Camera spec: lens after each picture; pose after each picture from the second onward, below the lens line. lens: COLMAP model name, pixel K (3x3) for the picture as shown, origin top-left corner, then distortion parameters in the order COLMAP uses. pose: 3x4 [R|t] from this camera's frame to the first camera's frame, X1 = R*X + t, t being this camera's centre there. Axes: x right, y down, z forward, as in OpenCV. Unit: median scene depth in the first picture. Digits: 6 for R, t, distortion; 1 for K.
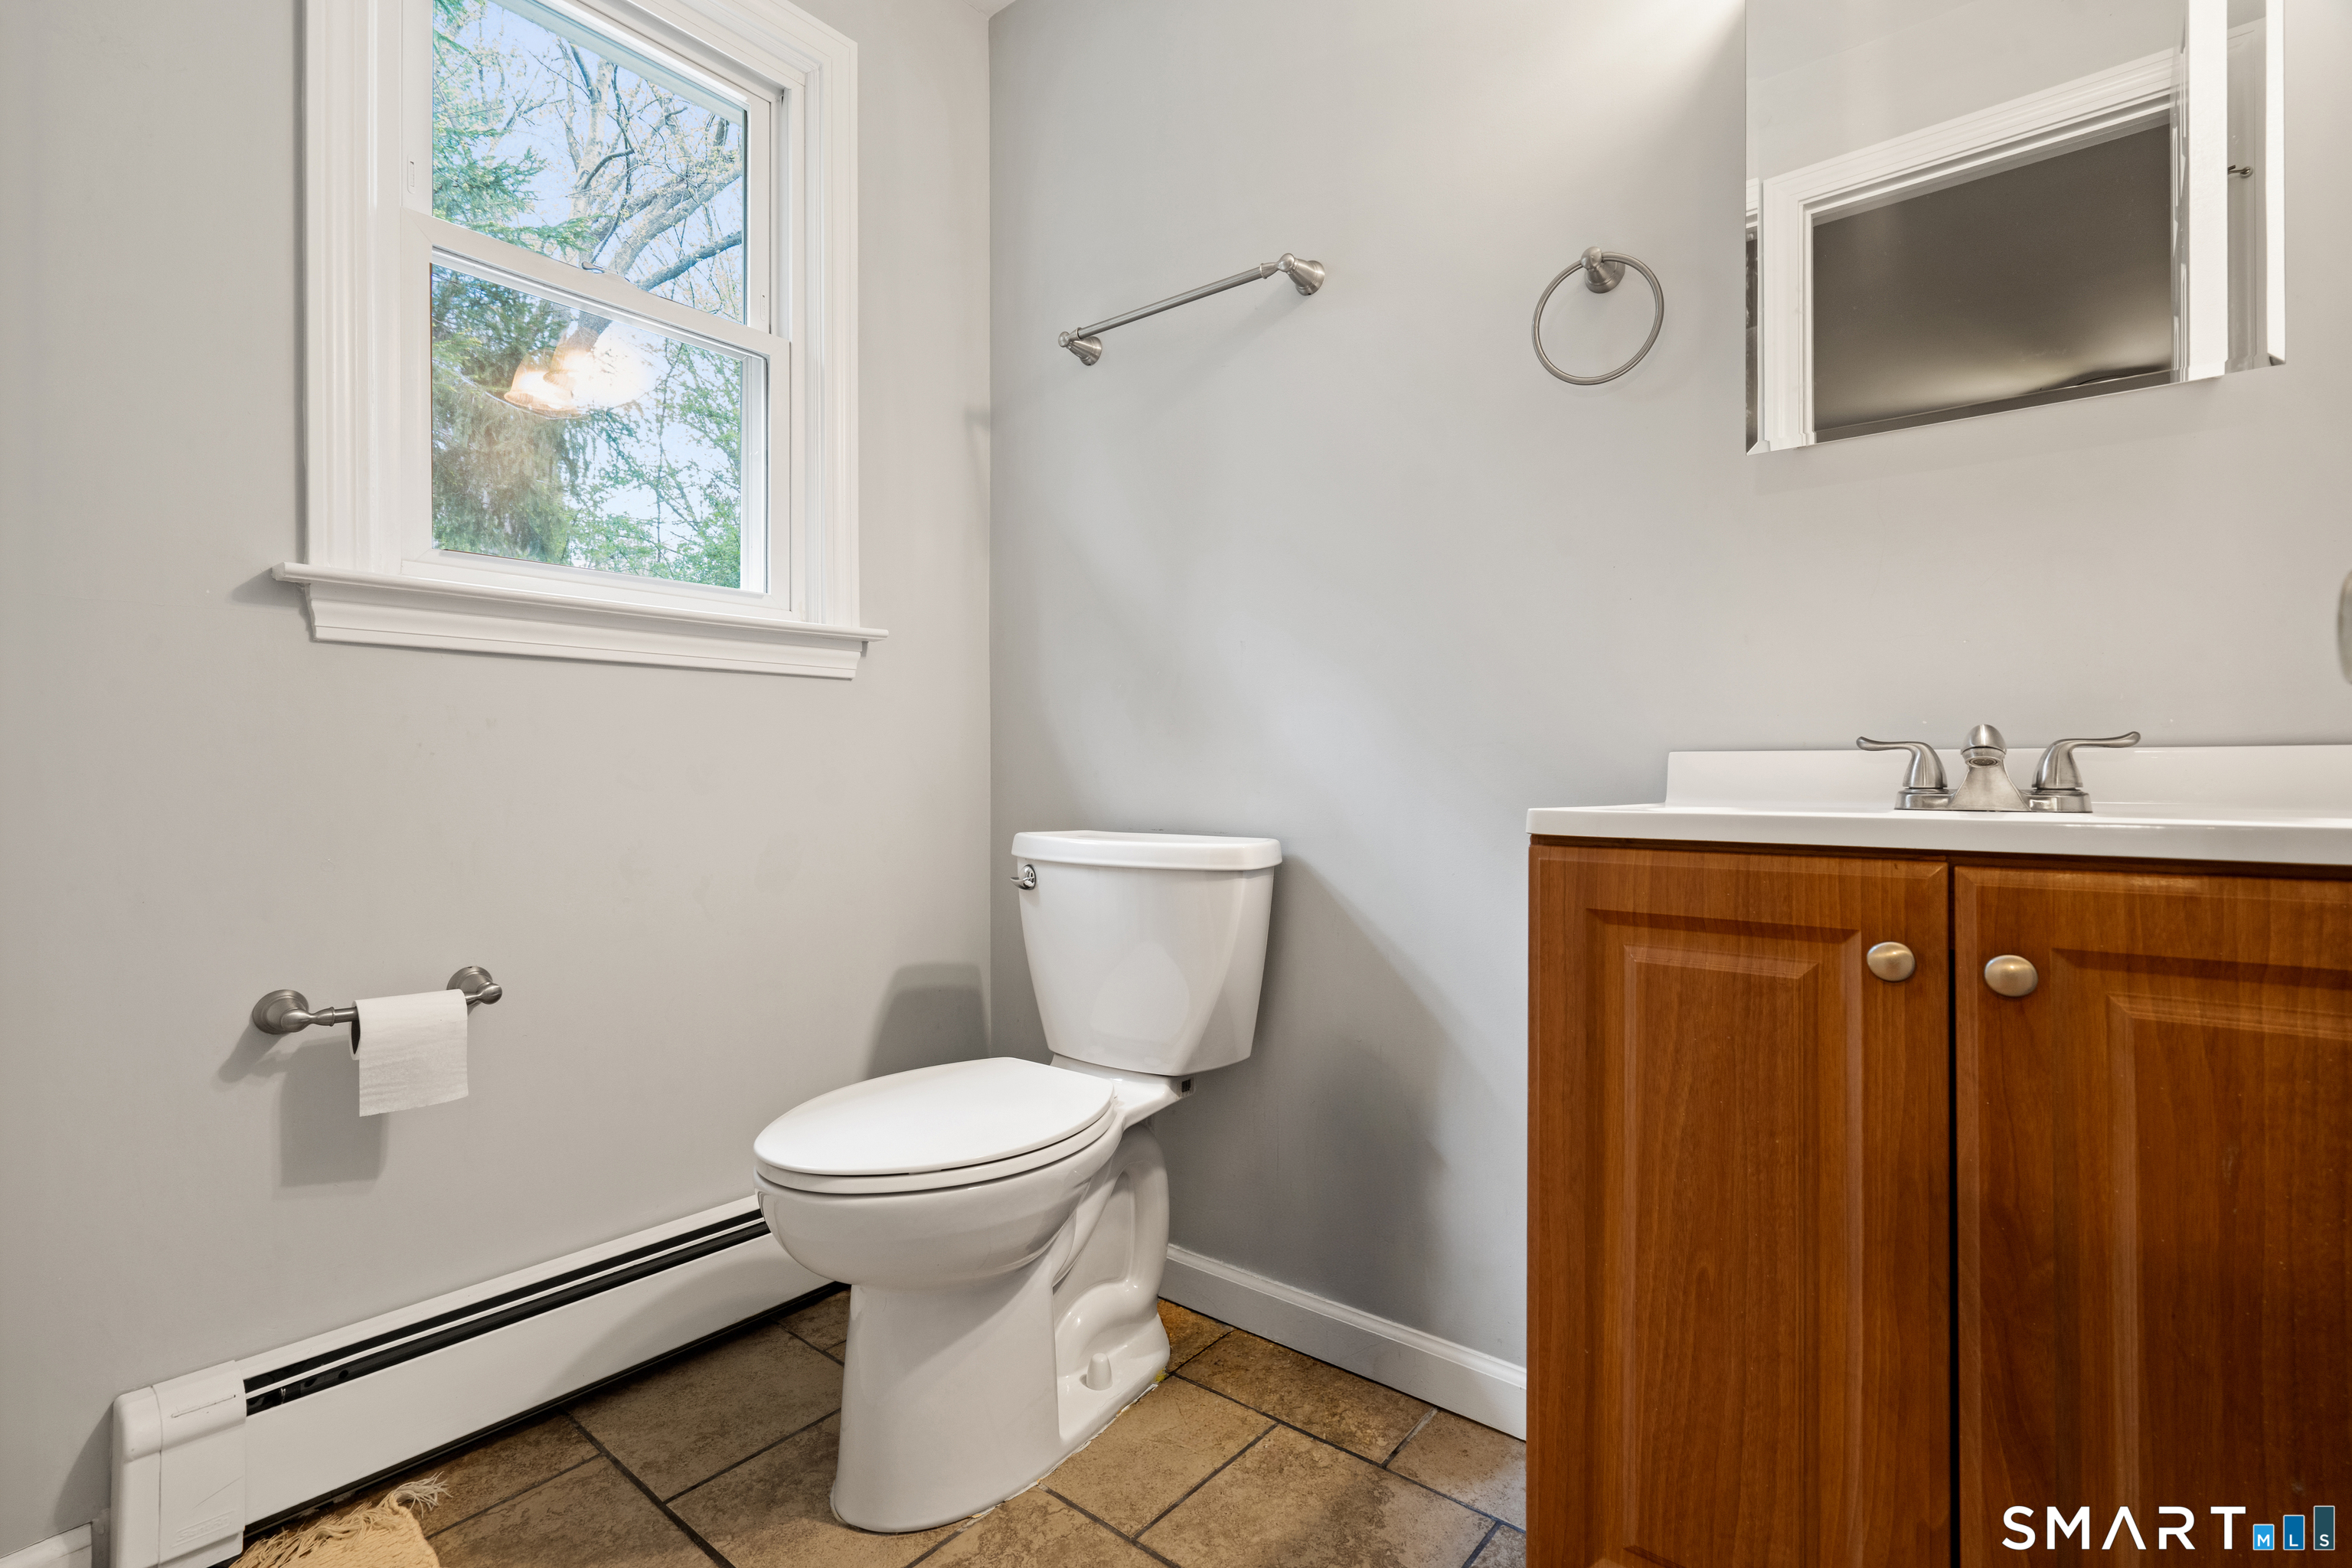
lens RADIAL K [[1071.4, 0, 1176.0], [0, 1071.4, 780.8], [0, 0, 1]] dist [-0.005675, 0.003938]
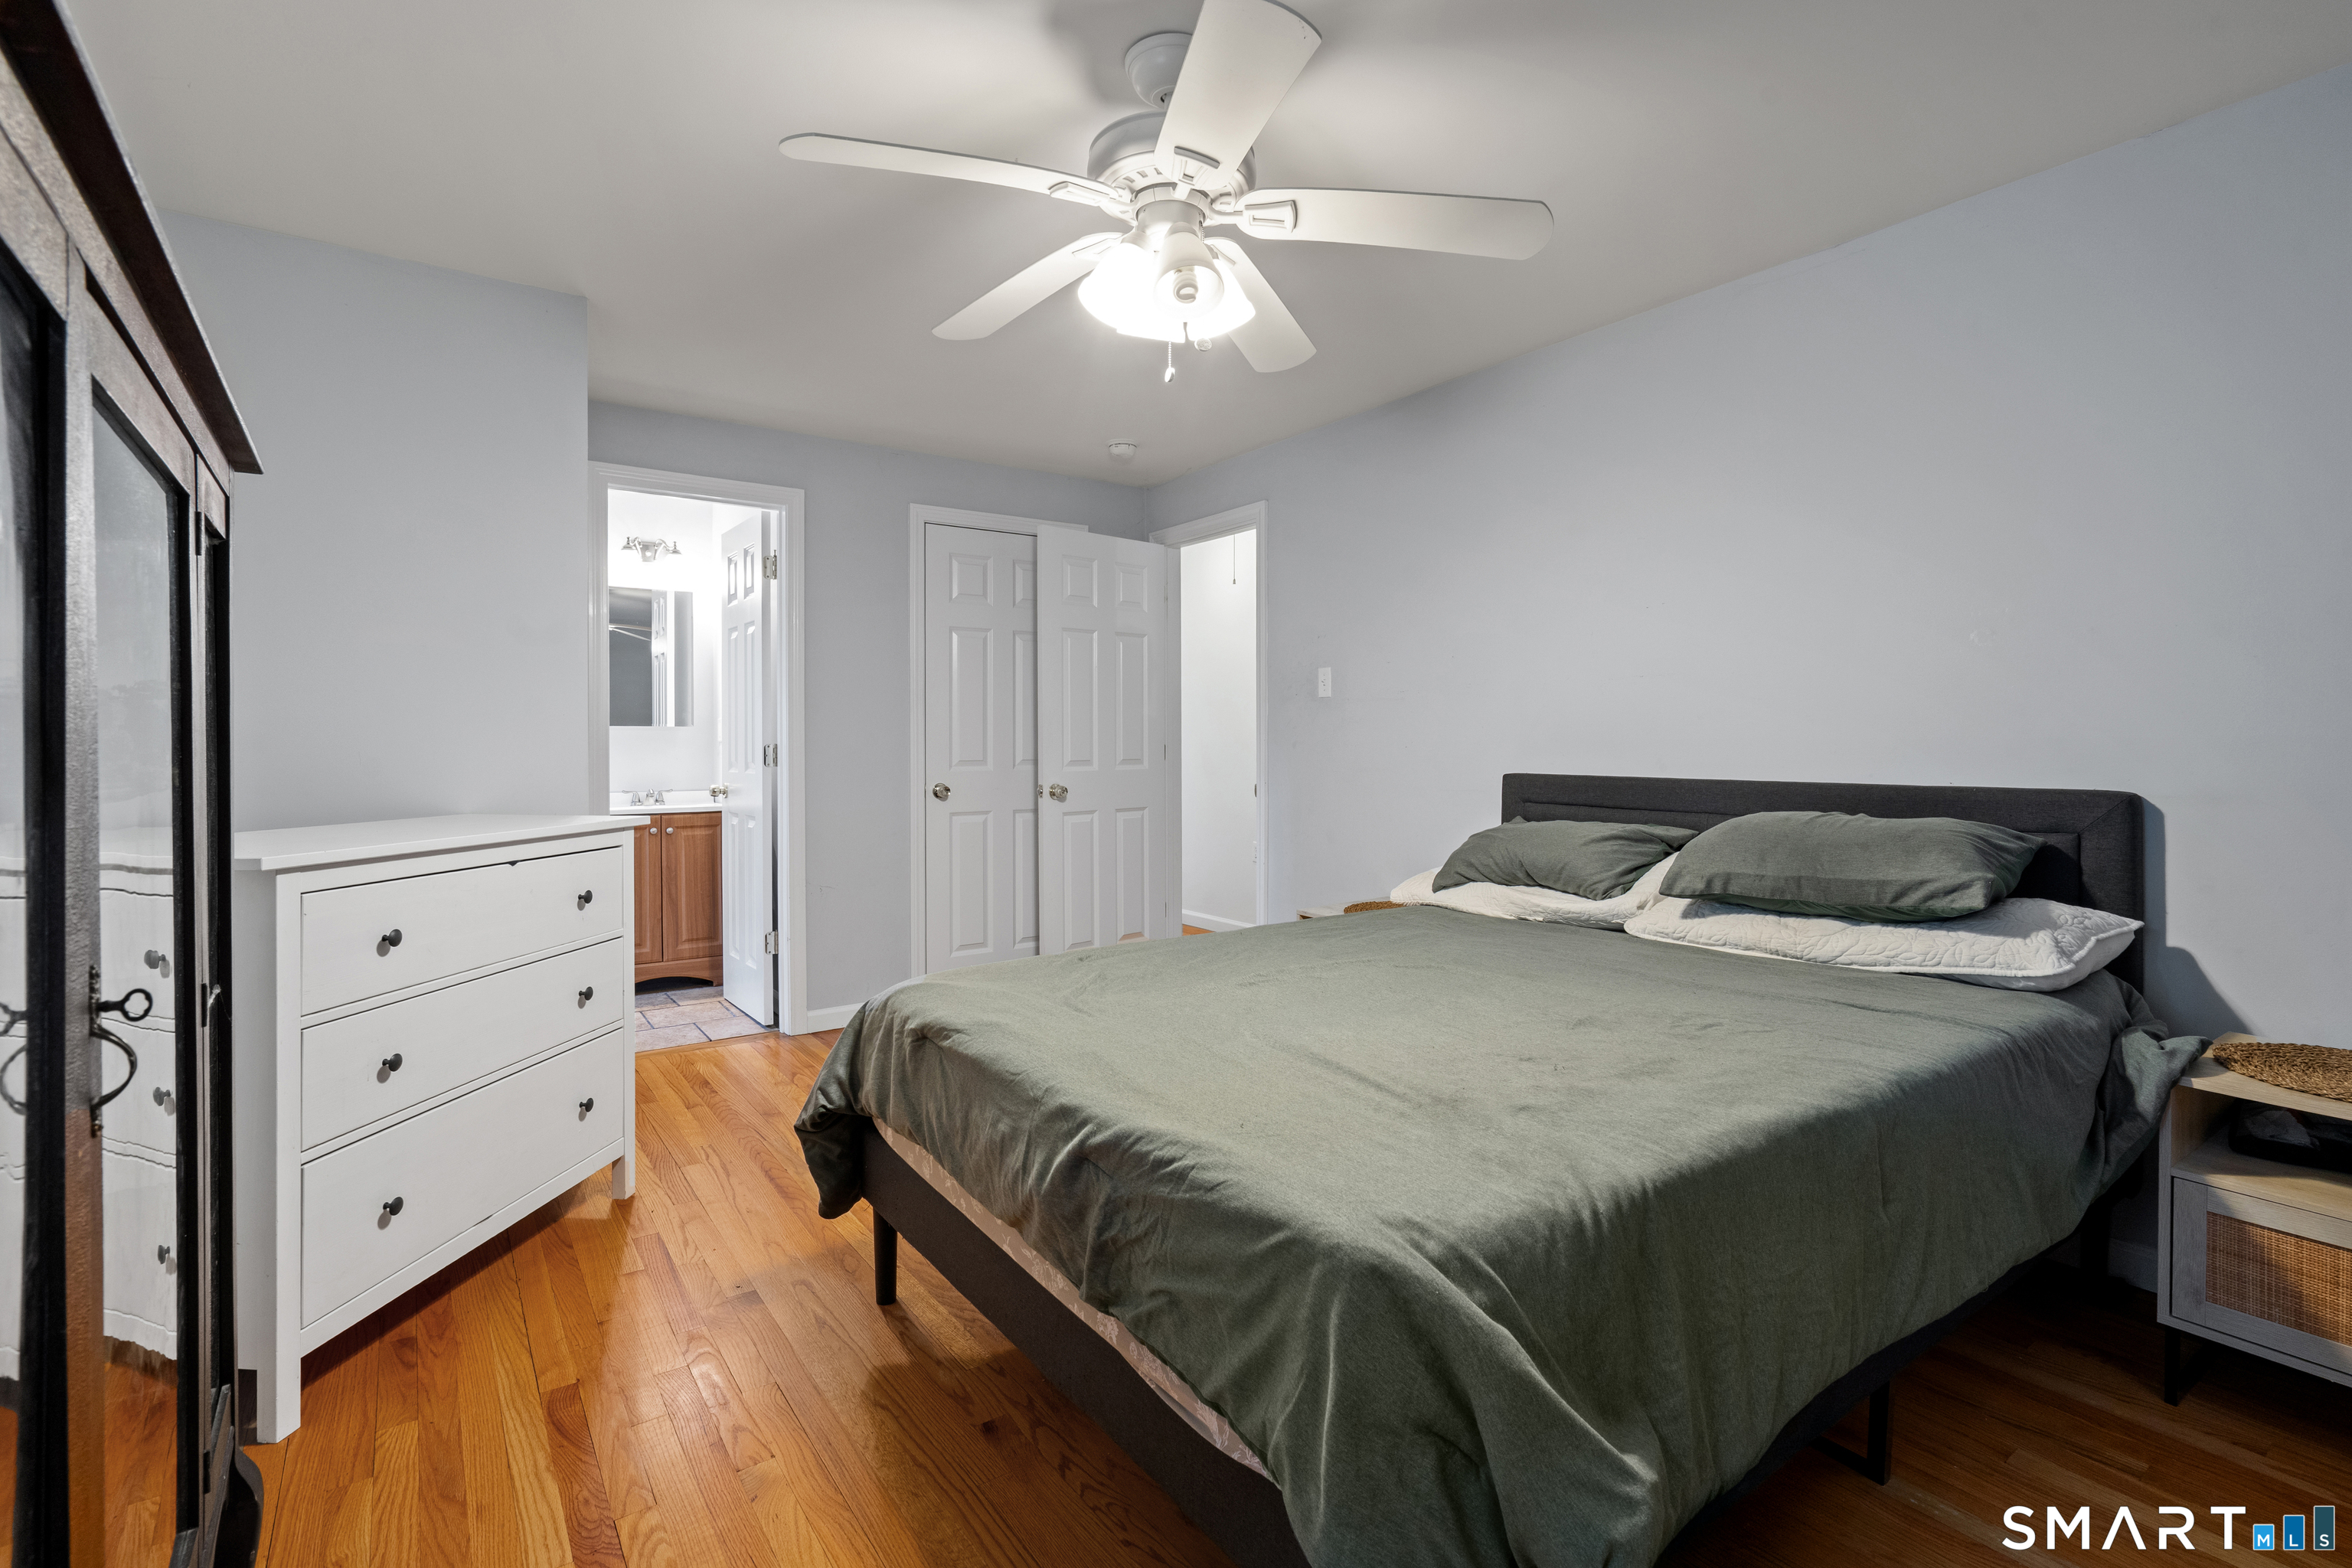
lens RADIAL K [[1071.4, 0, 1176.5], [0, 1071.4, 765.4], [0, 0, 1]] dist [-0.005675, 0.003938]
pose [[0.244073, -0.012093, 0.969681, -4.165383], [-0.006454, 0.999880, 0.014094, -0.291125], [-0.969735, -0.009699, 0.243966, -3.132184]]
